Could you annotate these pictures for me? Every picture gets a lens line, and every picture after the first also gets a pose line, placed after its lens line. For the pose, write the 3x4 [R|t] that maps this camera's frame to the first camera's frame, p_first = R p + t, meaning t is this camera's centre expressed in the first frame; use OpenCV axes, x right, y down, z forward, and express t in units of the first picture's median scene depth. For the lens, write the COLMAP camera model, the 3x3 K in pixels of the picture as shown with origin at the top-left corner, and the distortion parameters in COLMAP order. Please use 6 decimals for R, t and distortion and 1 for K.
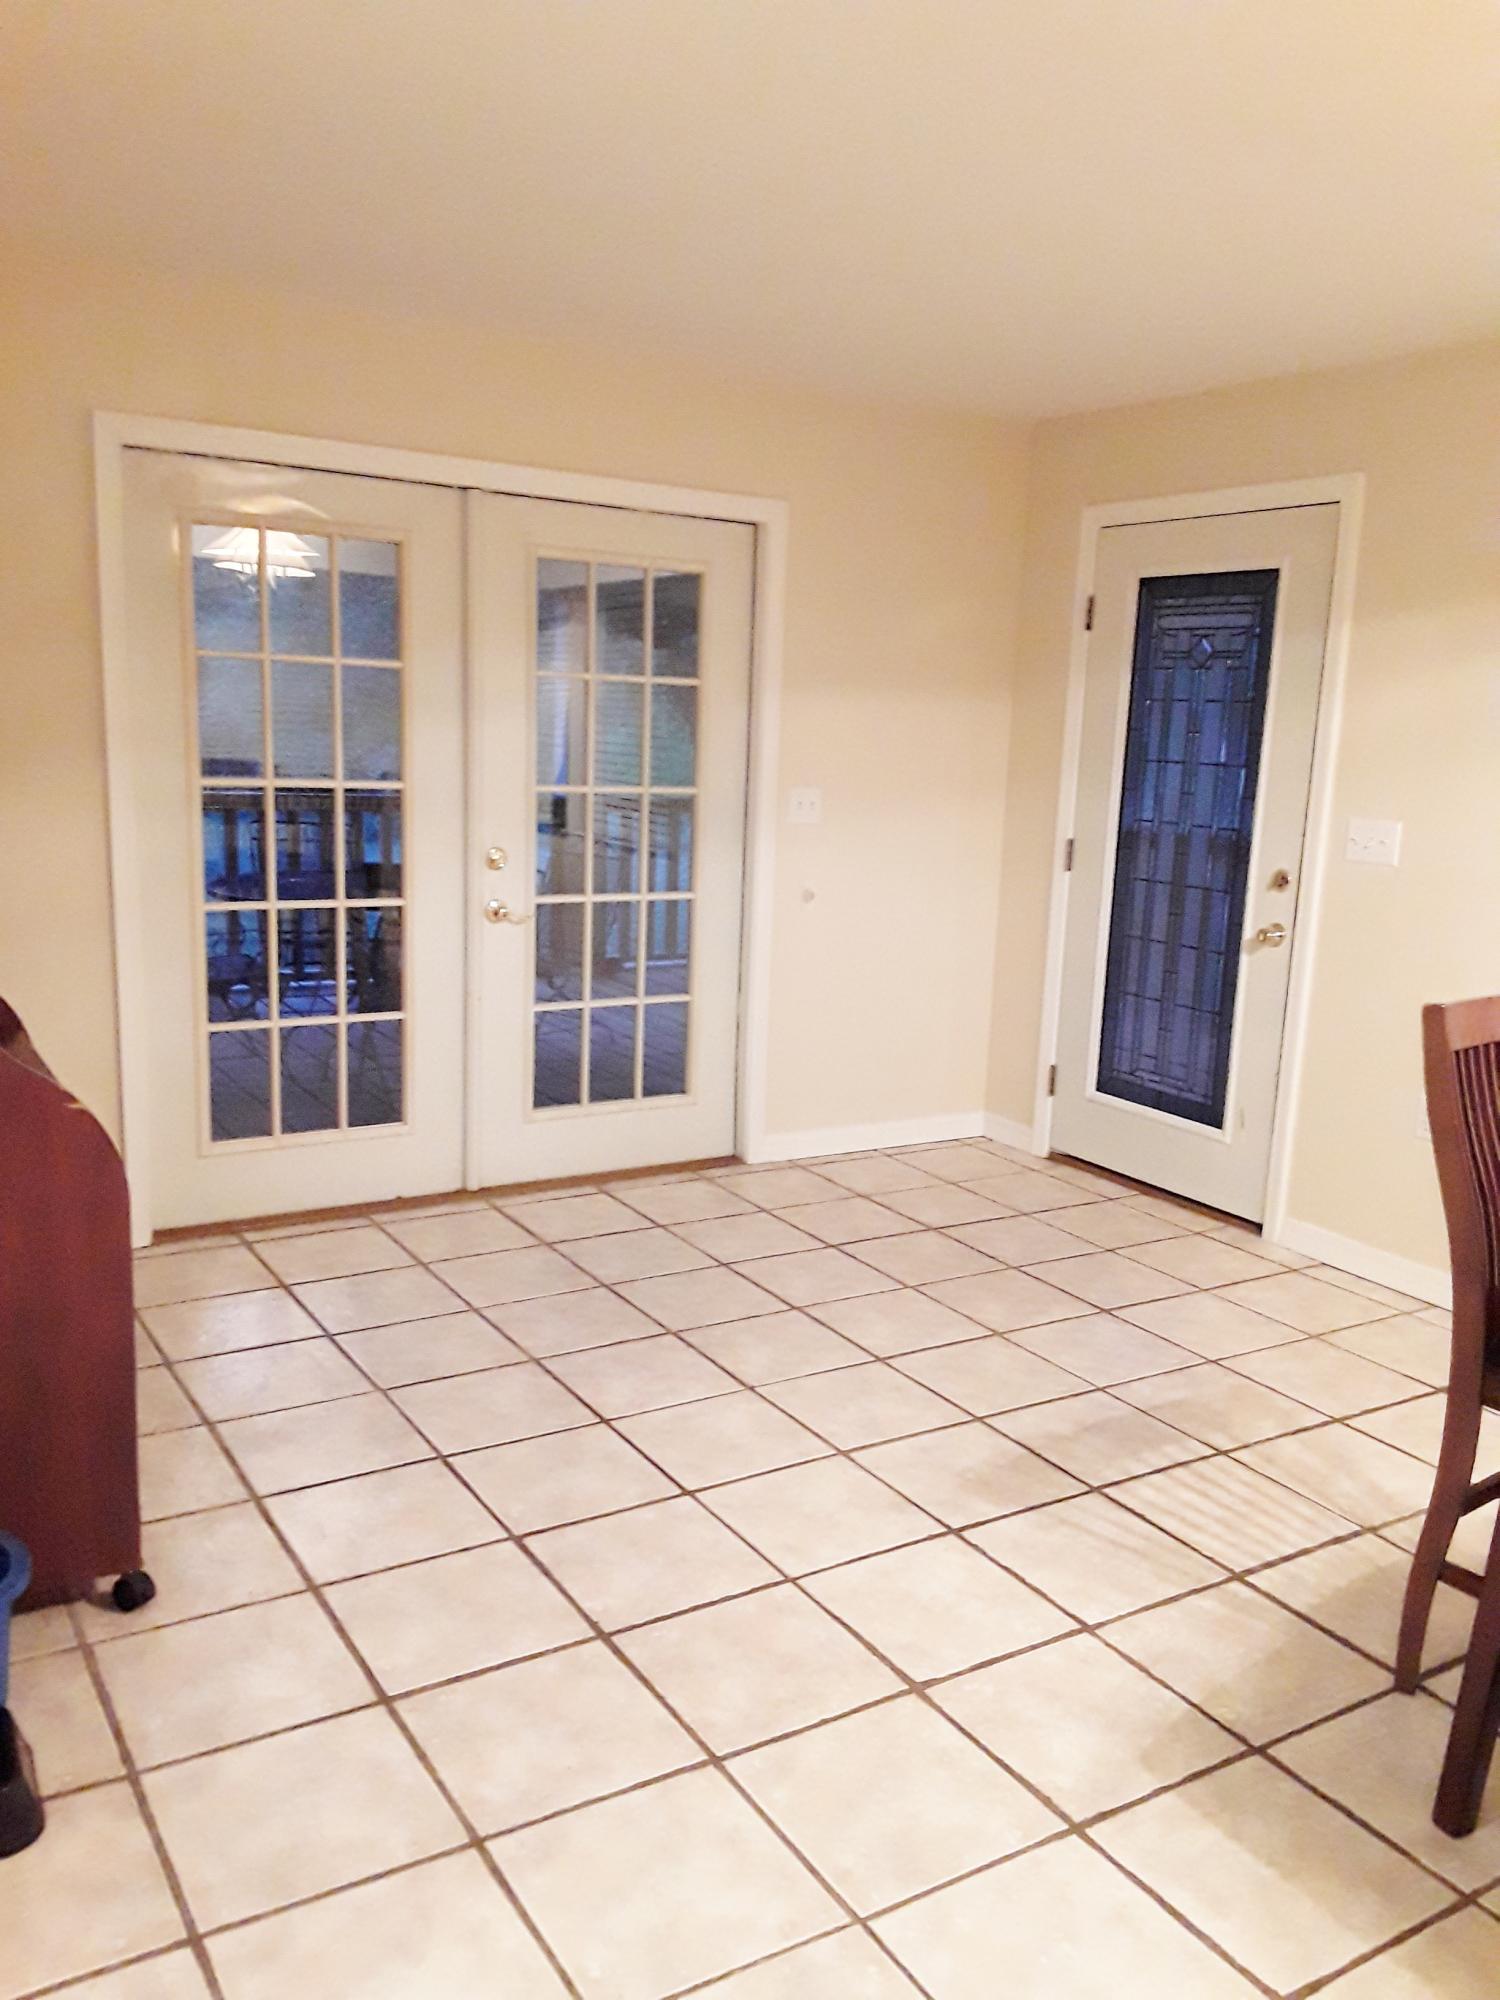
lens RADIAL K [[1615.9, 0, 745.3], [0, 1615.9, 1007.4], [0, 0, 1]] dist [0.083128, -0.108573]
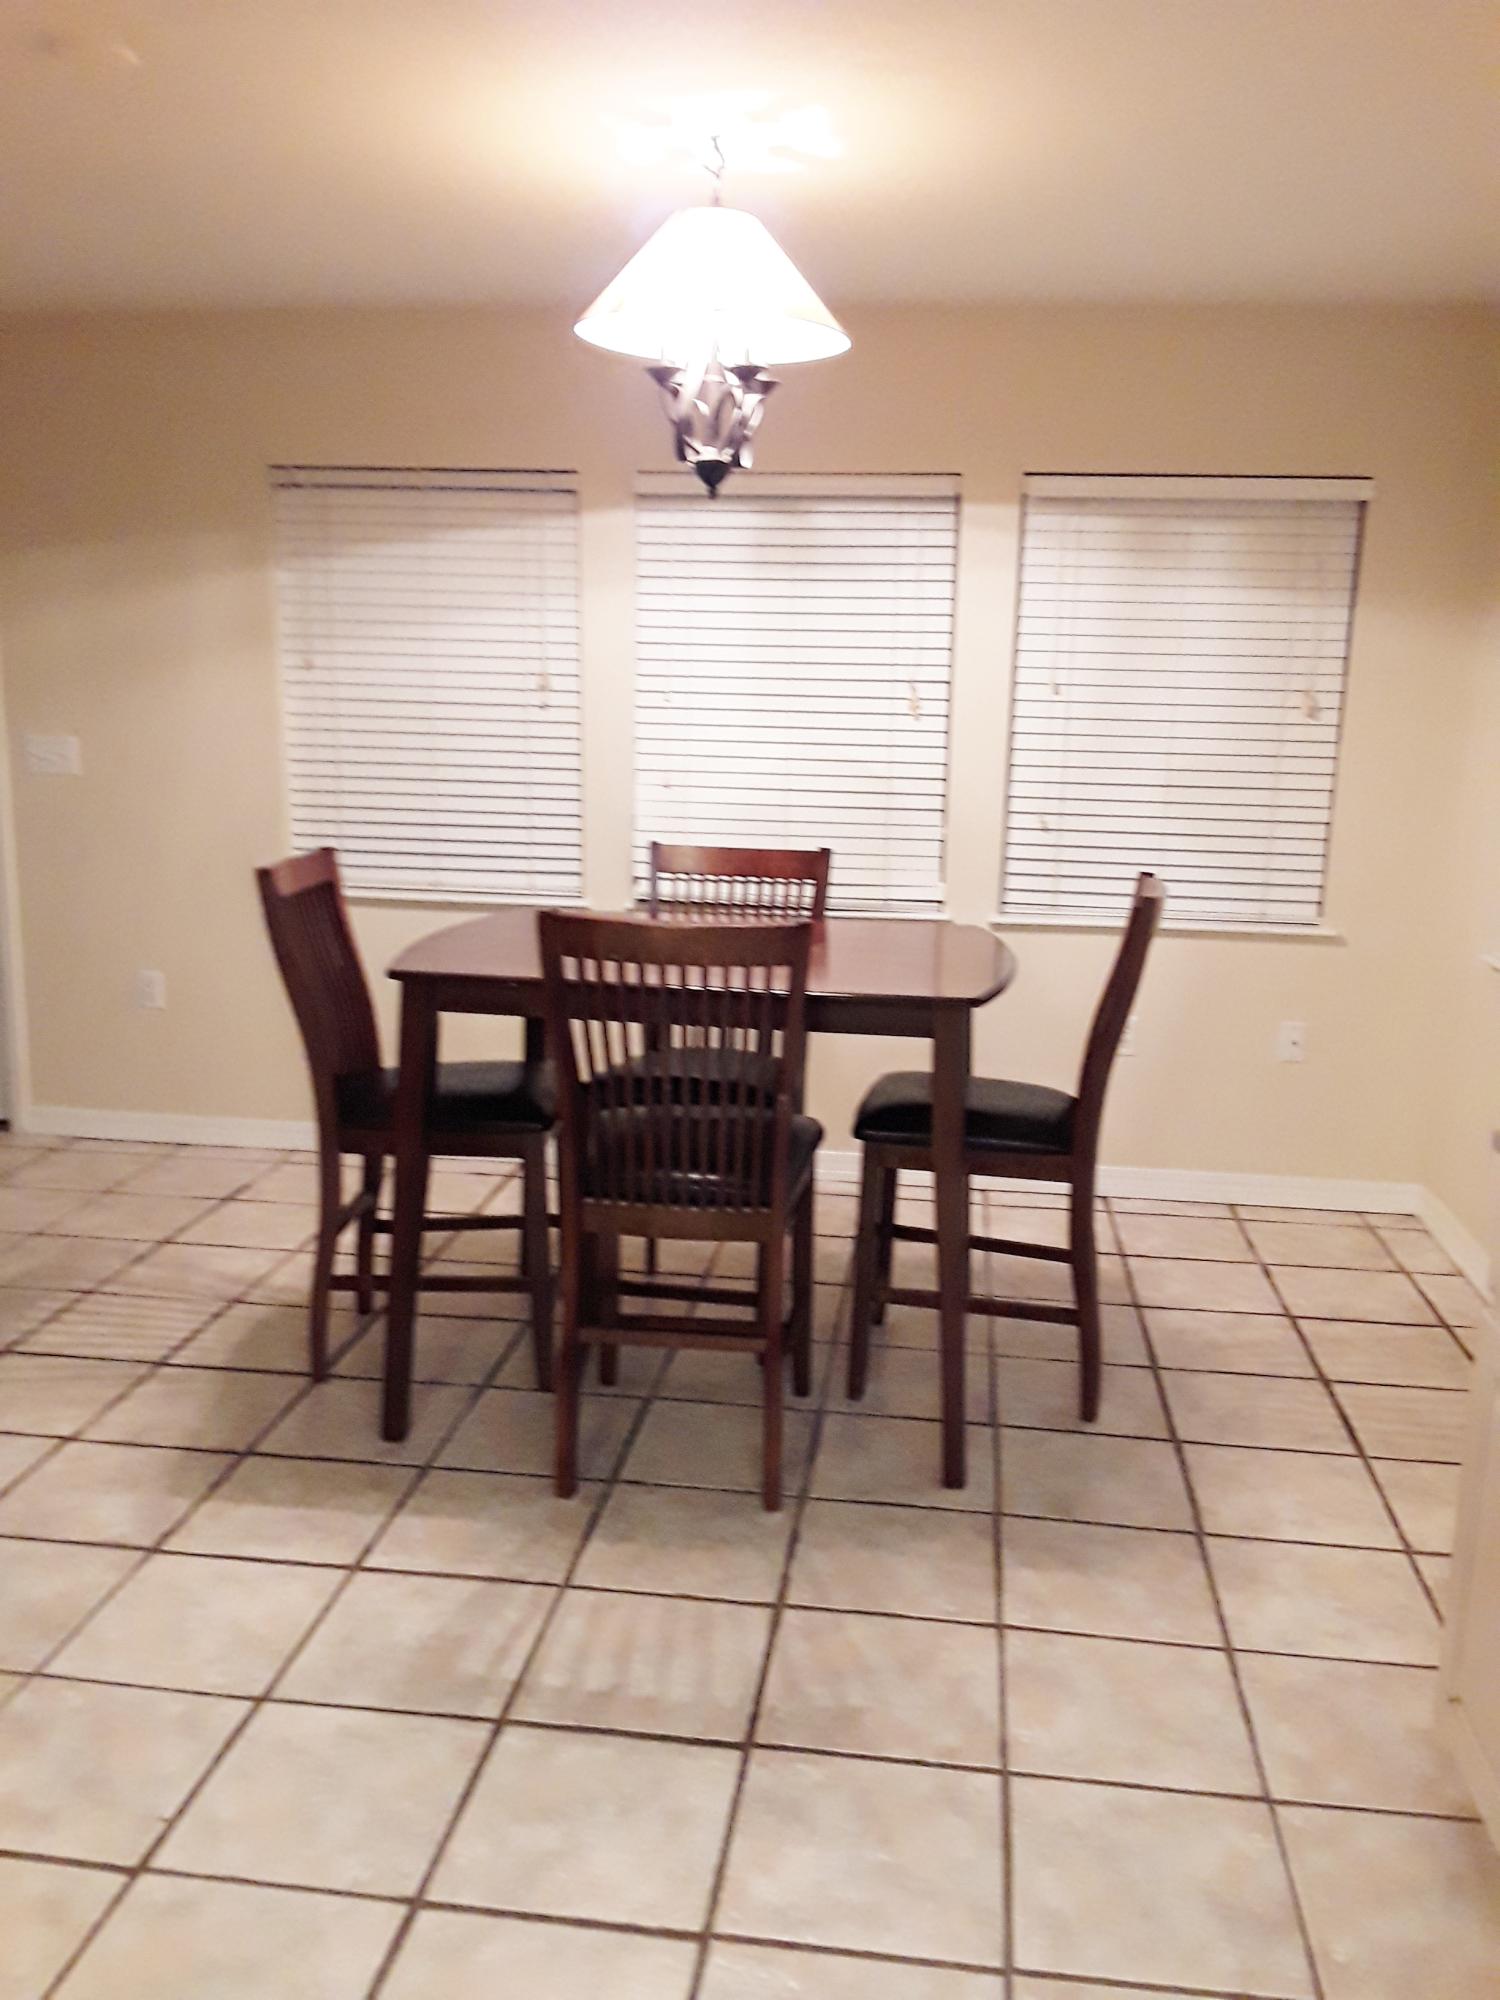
lens RADIAL K [[1615.9, 0, 768.4], [0, 1615.9, 1011.8], [0, 0, 1]] dist [0.083128, -0.108573]
pose [[0.628638, -0.179965, 0.756589, -0.166167], [0.140519, 0.983129, 0.117096, 0.007590], [-0.764898, 0.032704, 0.643320, -0.077385]]
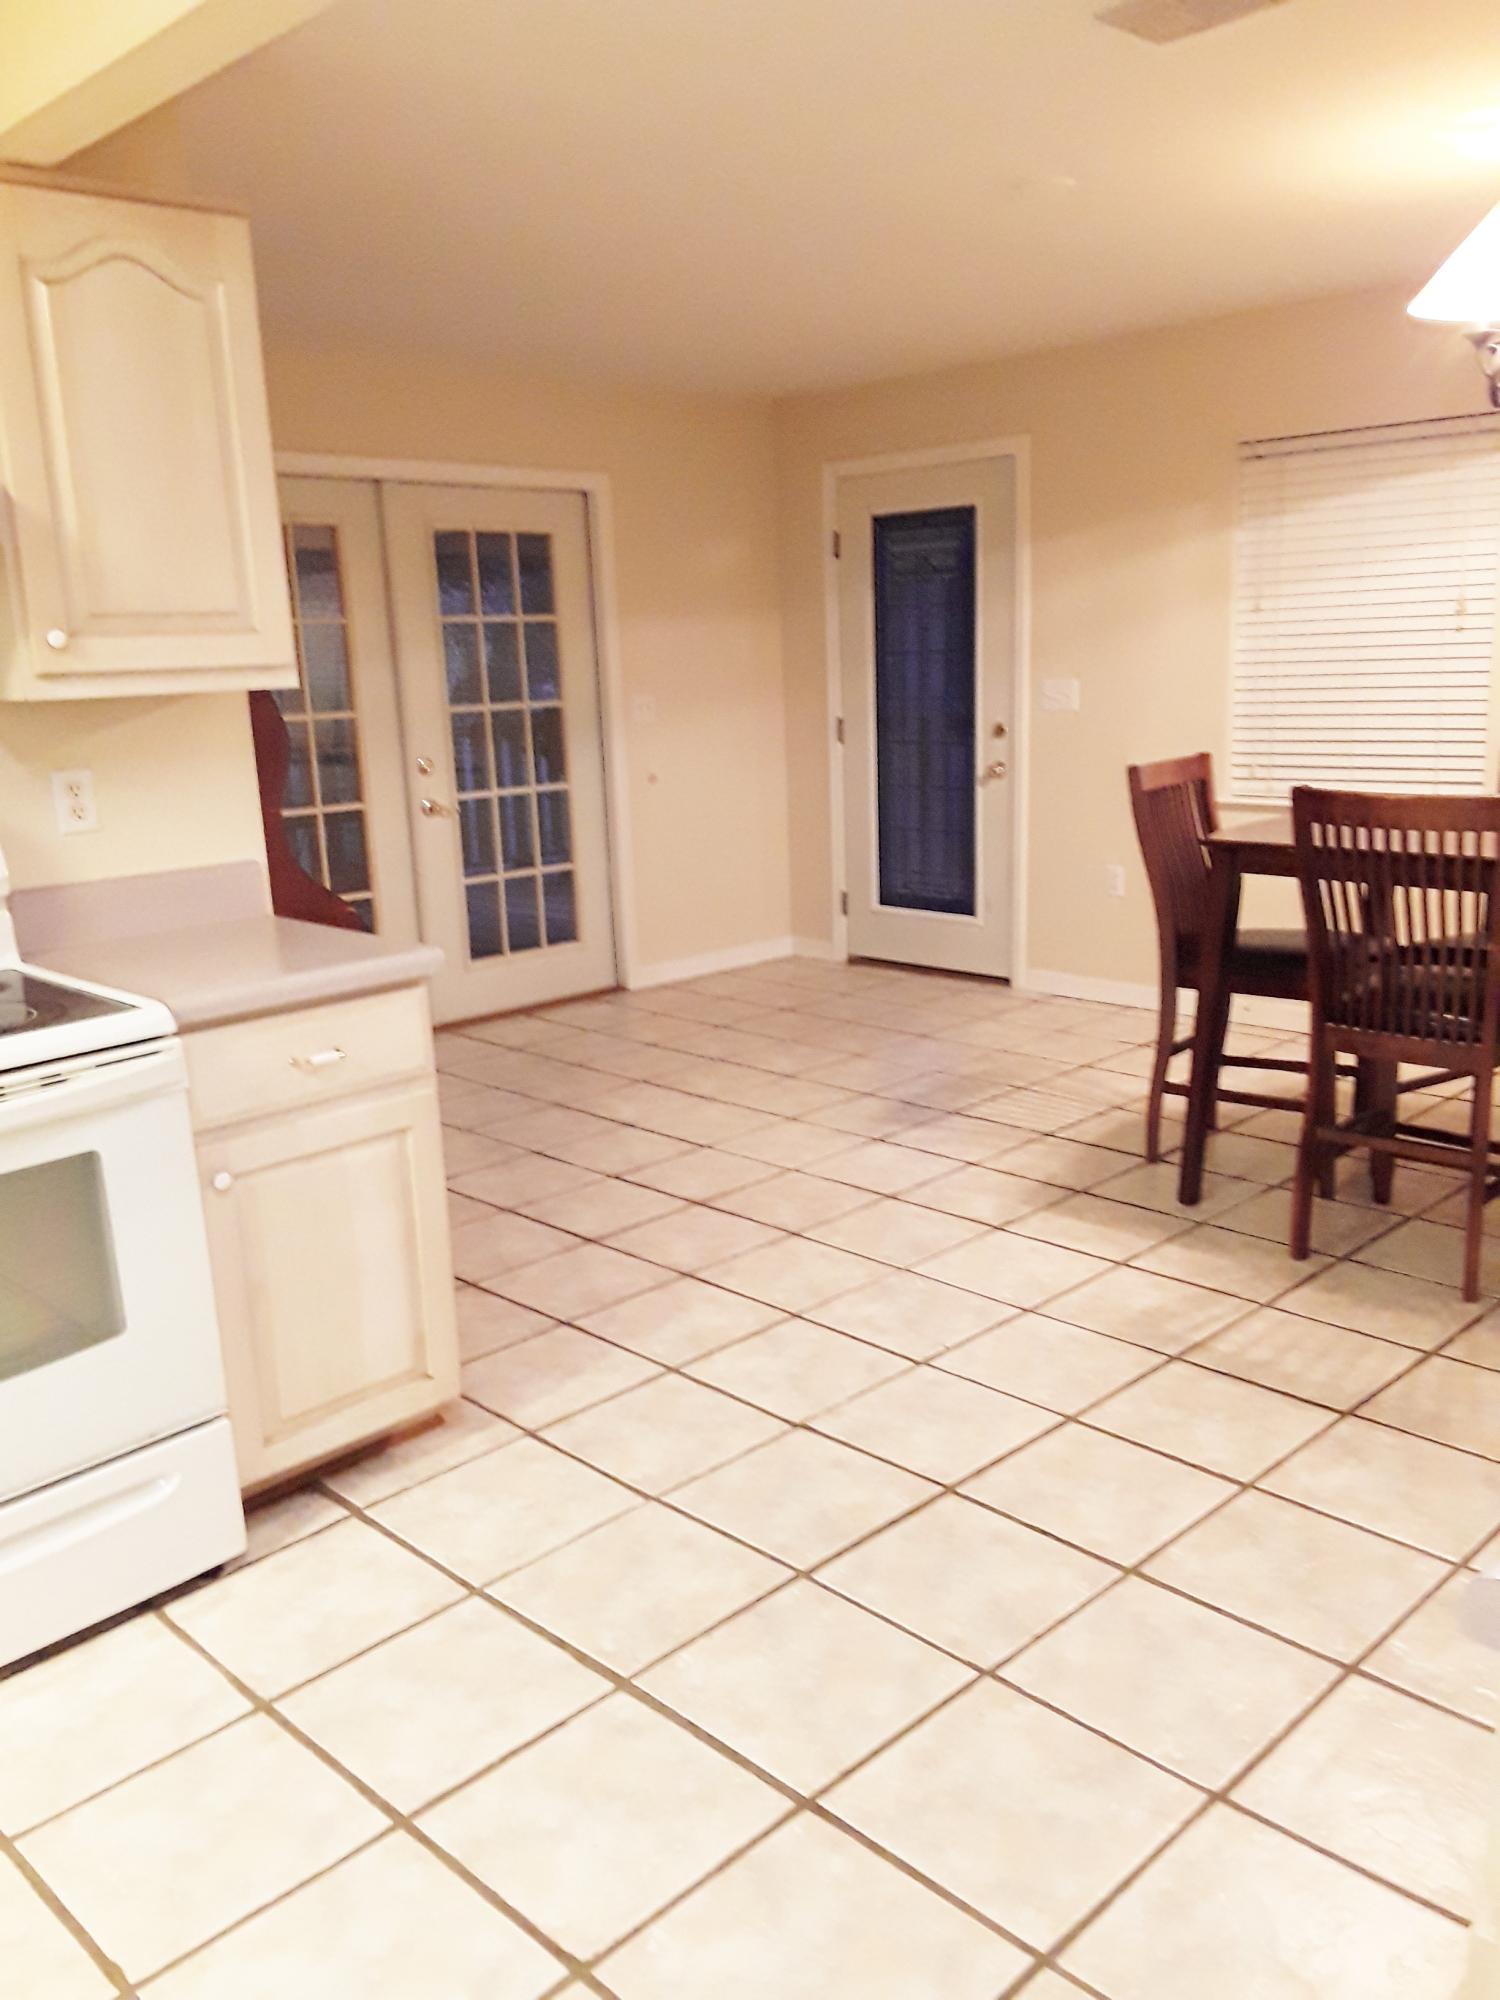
lens RADIAL K [[1615.9, 0, 744.1], [0, 1615.9, 1006.1], [0, 0, 1]] dist [0.083128, -0.108573]
pose [[0.973600, -0.121810, 0.193044, -0.174807], [0.113817, 0.992139, 0.052011, 0.056980], [-0.197862, -0.028666, 0.979811, -0.315650]]
